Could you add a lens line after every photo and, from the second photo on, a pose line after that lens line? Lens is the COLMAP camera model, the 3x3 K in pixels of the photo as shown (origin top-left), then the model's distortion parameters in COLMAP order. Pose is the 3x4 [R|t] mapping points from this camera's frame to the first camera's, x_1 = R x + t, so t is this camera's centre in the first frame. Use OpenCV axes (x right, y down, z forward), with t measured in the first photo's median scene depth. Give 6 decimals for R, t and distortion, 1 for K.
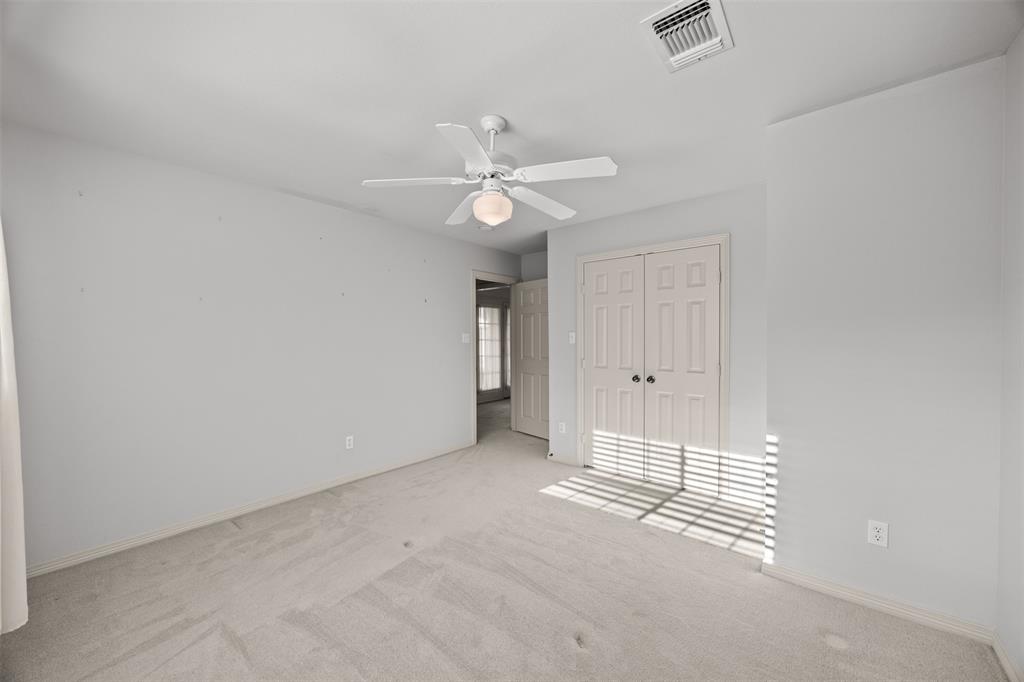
lens RADIAL K [[395.7, 0, 514.4], [0, 395.7, 336.0], [0, 0, 1]] dist [-0.000147, -0.000025]
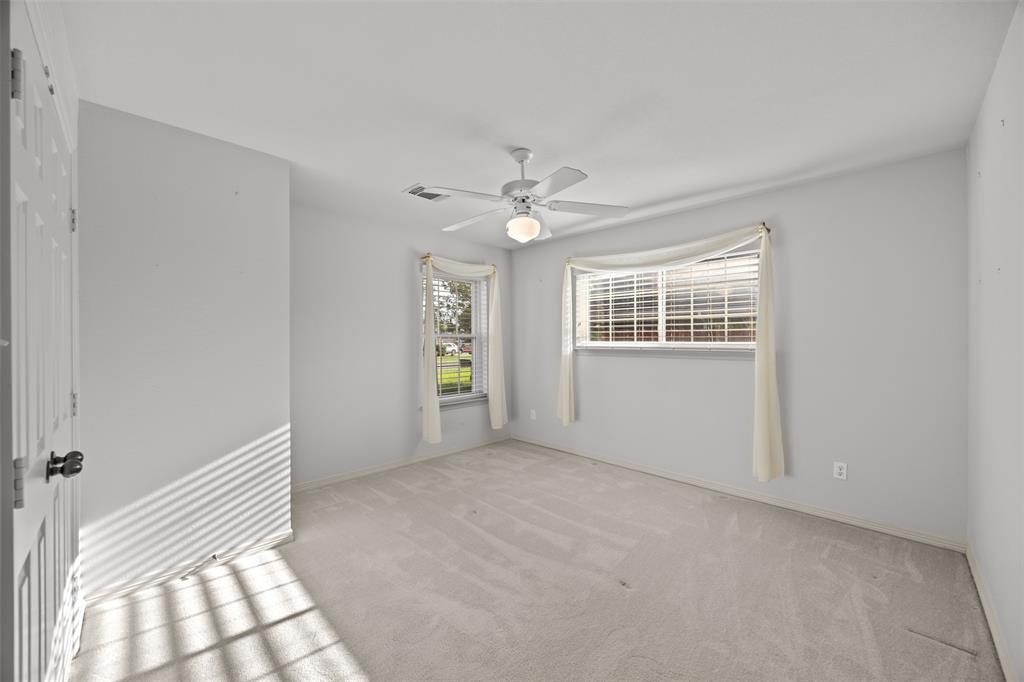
lens RADIAL K [[395.7, 0, 514.4], [0, 395.7, 336.0], [0, 0, 1]] dist [-0.000147, -0.000025]
pose [[-0.994449, 0.001652, 0.105209, -0.105197], [0.001830, 0.999997, 0.001601, -0.000238], [-0.105206, 0.001784, -0.994449, 1.604521]]
